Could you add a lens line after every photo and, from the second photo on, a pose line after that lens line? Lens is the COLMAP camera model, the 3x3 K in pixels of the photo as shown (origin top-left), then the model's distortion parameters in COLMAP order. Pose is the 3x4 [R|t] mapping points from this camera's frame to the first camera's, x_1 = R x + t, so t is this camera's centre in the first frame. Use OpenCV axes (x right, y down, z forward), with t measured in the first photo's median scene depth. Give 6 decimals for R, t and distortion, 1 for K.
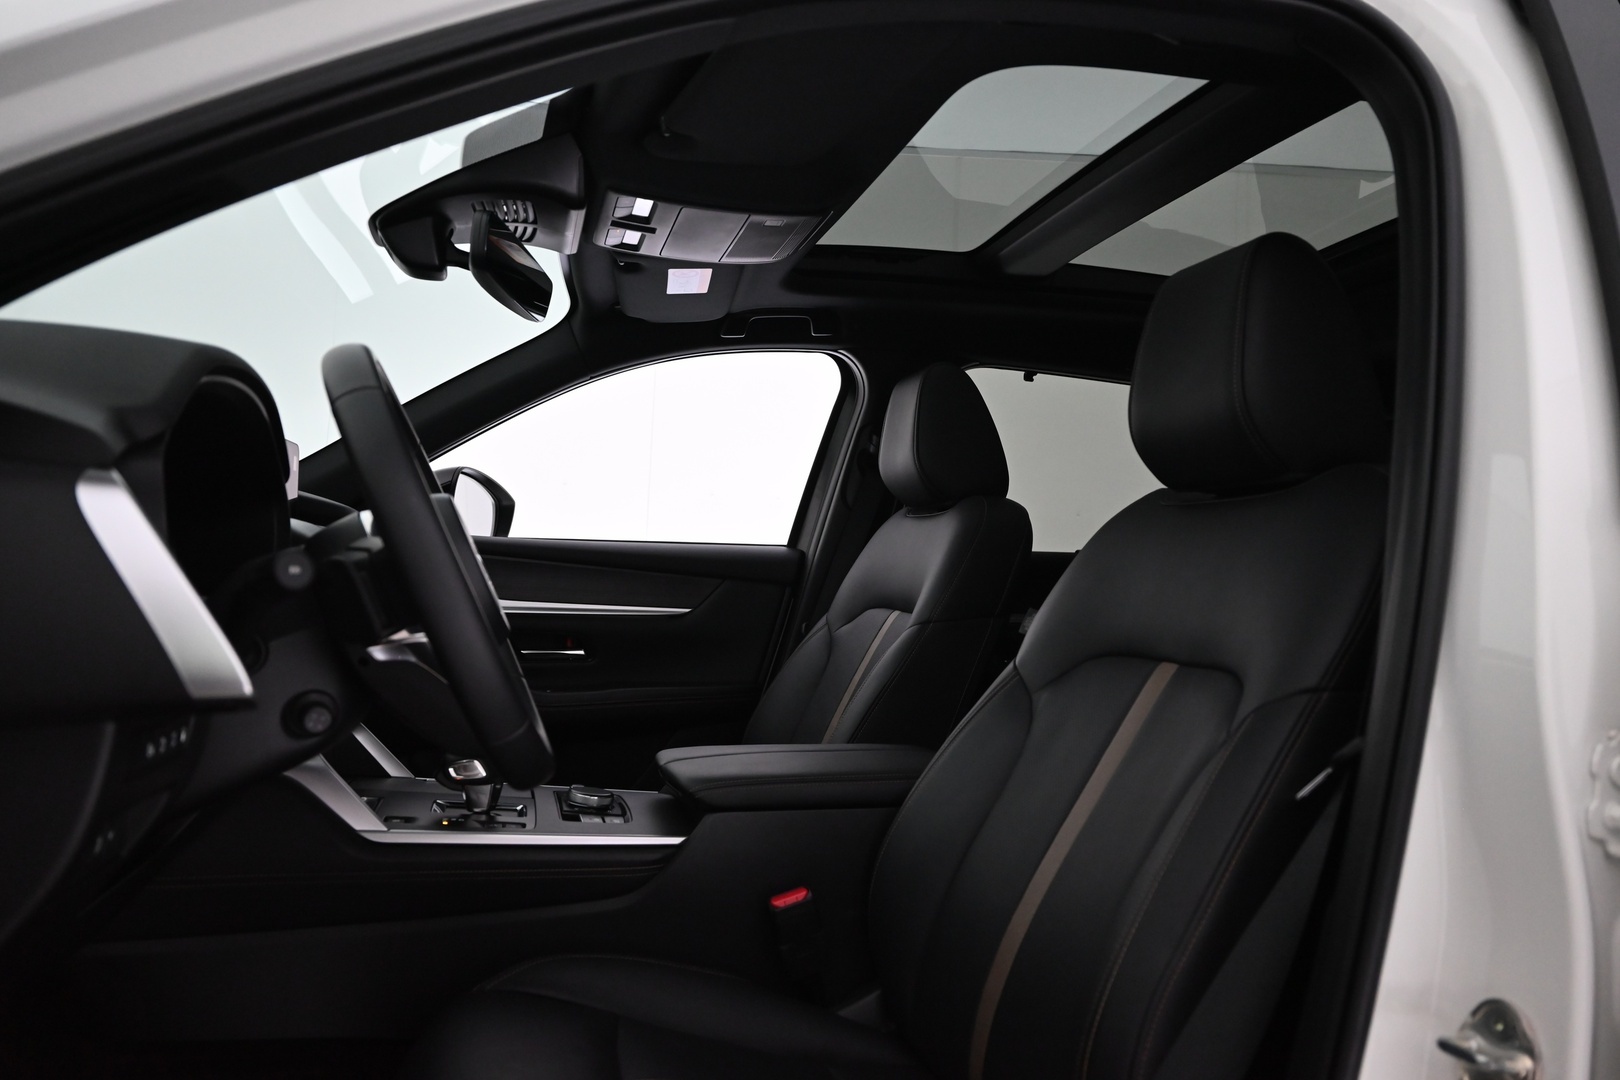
lens RADIAL K [[1107.4, 0, 820.3], [0, 1107.4, 540.0], [0, 0, 1]] dist [-0.001610, 0.004720]
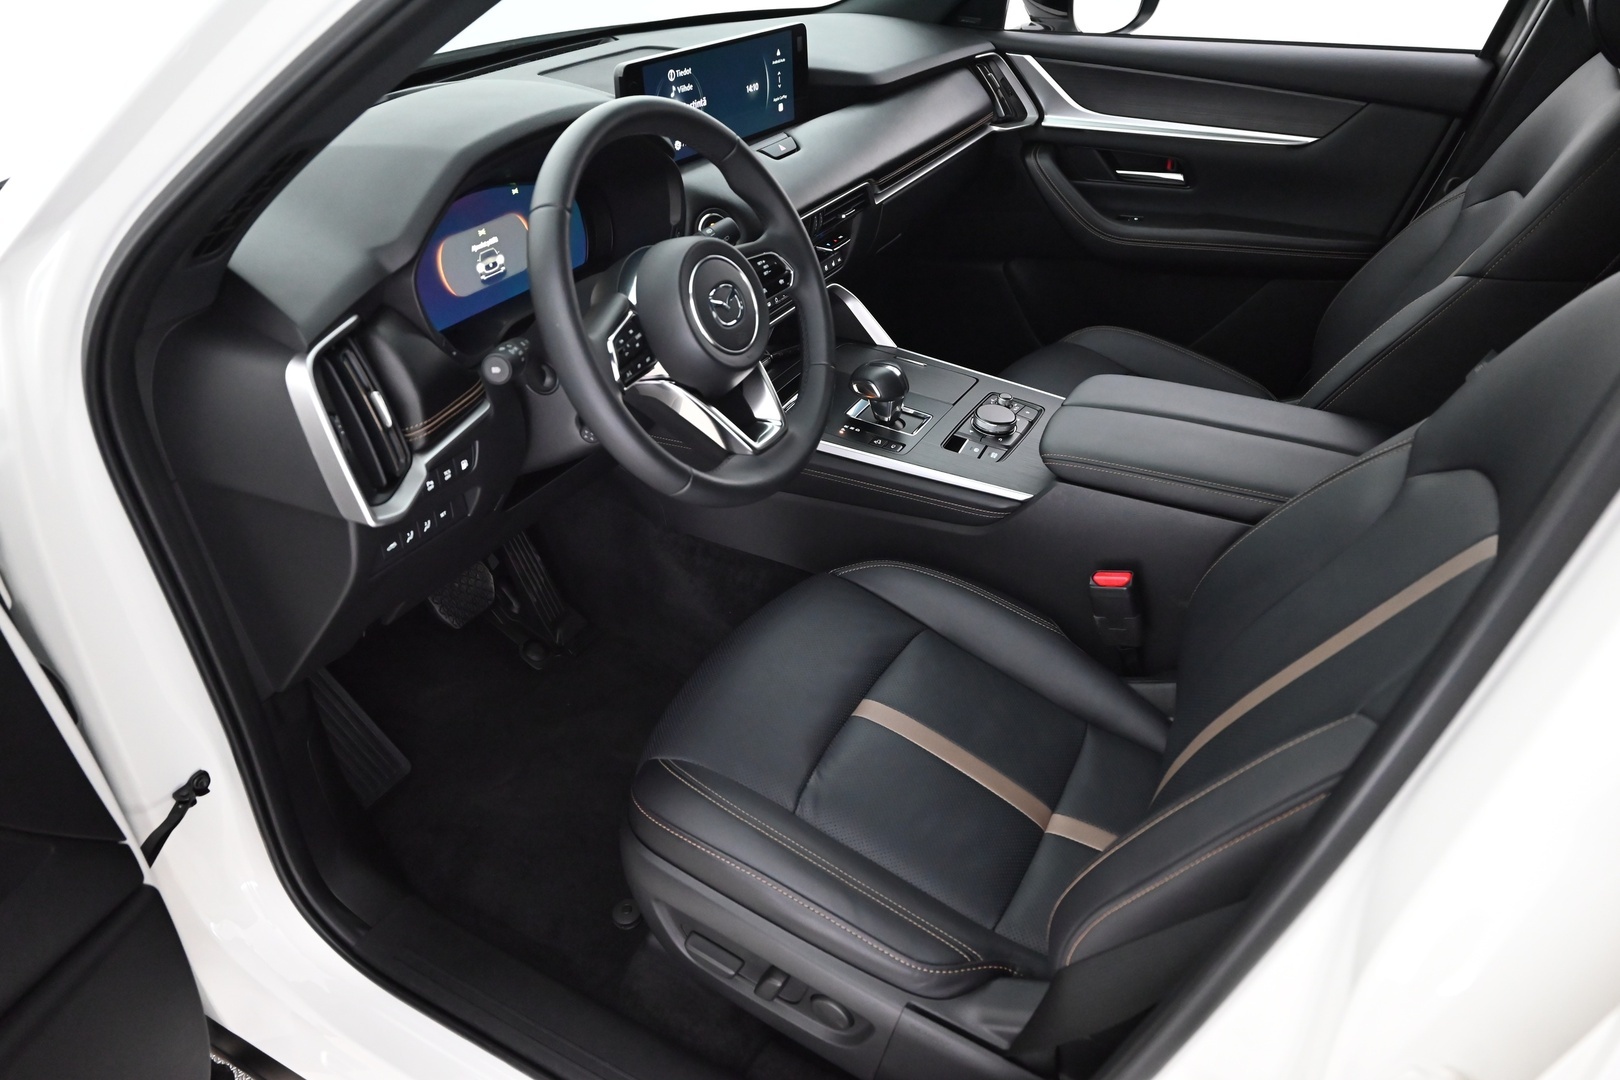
lens RADIAL K [[1111.9, 0, 810.0], [0, 1111.9, 540.0], [0, 0, 1]] dist [0.000431, 0.003301]
pose [[0.715326, 0.341324, -0.609759, 0.367812], [0.065324, 0.836109, 0.544661, -0.271667], [0.695731, -0.429442, 0.575794, 0.211979]]
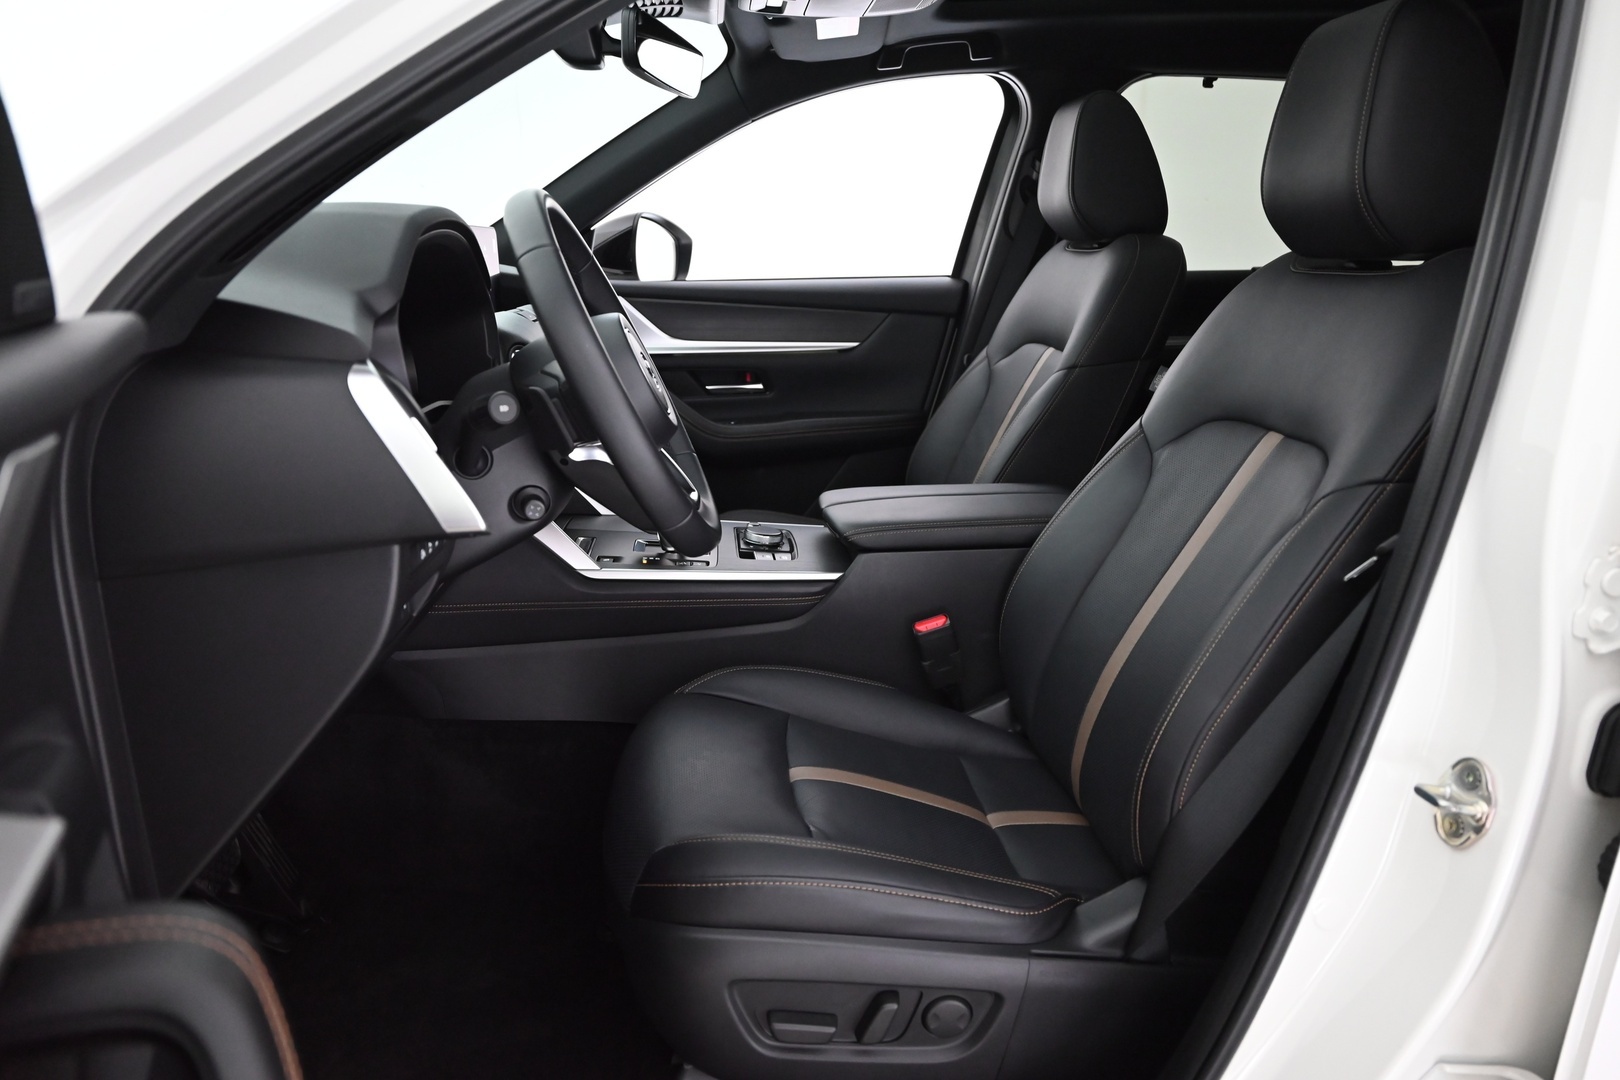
lens RADIAL K [[1111.9, 0, 810.0], [0, 1111.9, 540.0], [0, 0, 1]] dist [0.000431, 0.003301]
pose [[0.982432, 0.009203, -0.186393, 0.061367], [0.043857, 0.959426, 0.278531, -0.090486], [0.181393, -0.281812, 0.942167, -0.102770]]
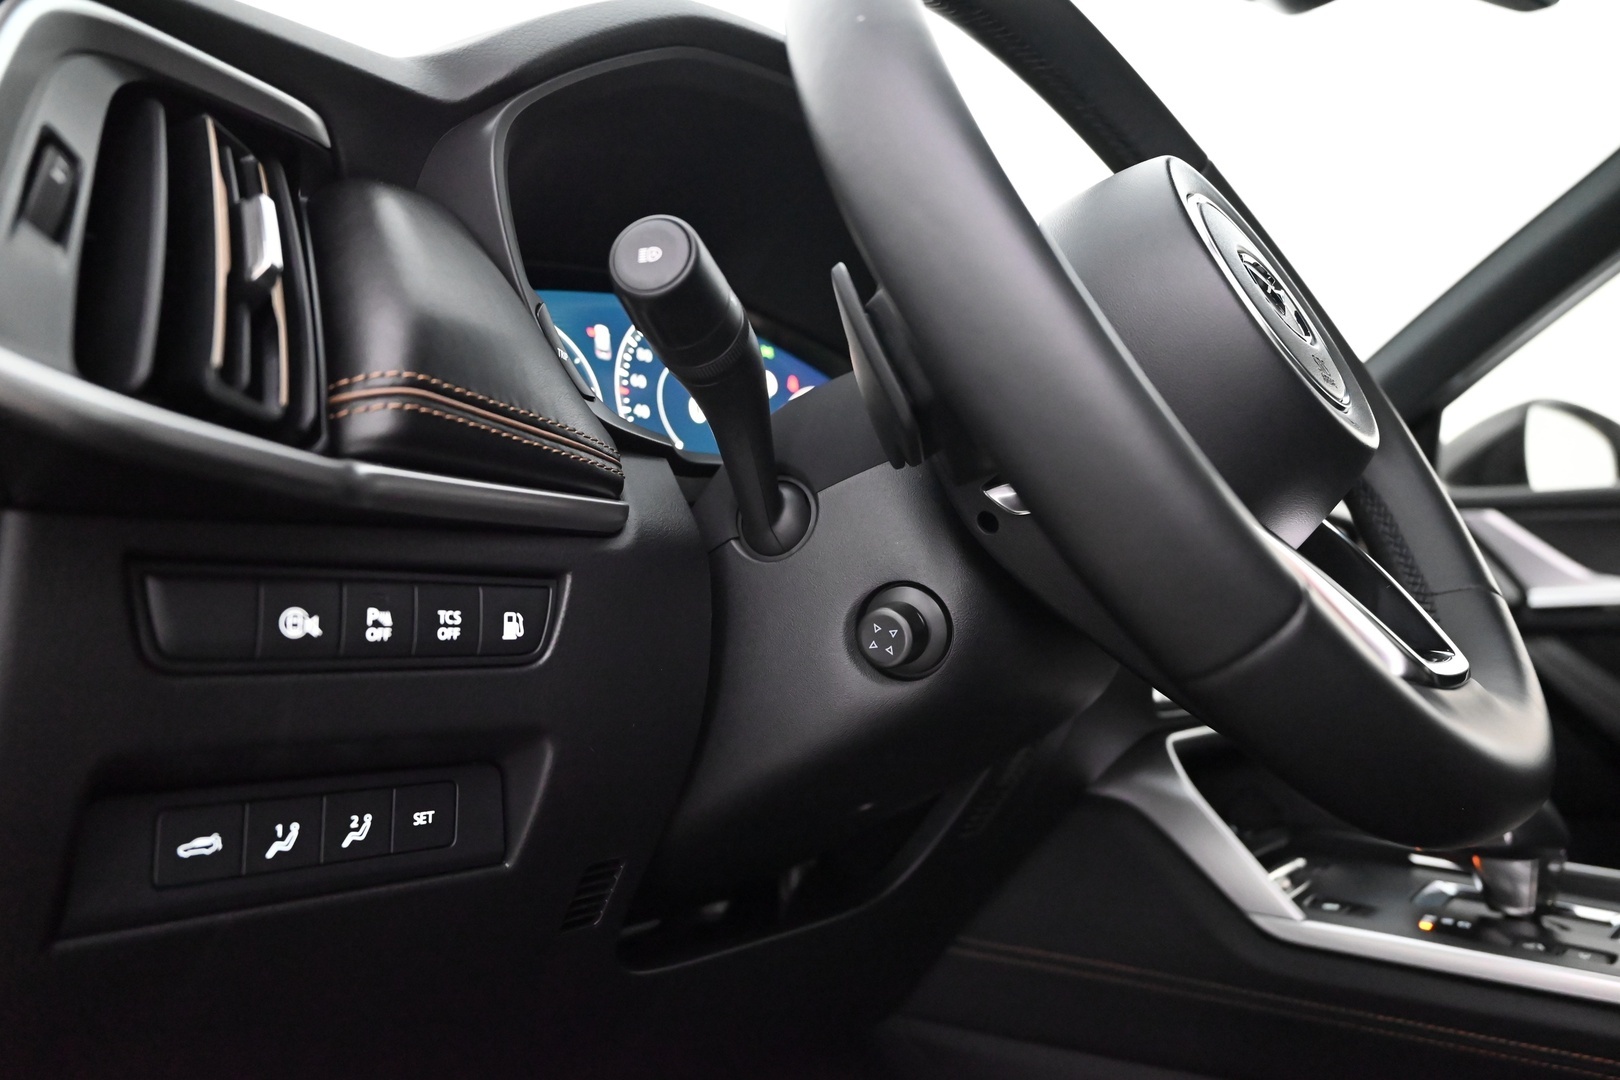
lens RADIAL K [[1107.4, 0, 820.3], [0, 1107.4, 540.0], [0, 0, 1]] dist [-0.001610, 0.004720]
pose [[0.555906, -0.124059, -0.821935, -0.040587], [0.061966, 0.992234, -0.107853, 0.104554], [0.828932, 0.009025, 0.559277, 0.428121]]
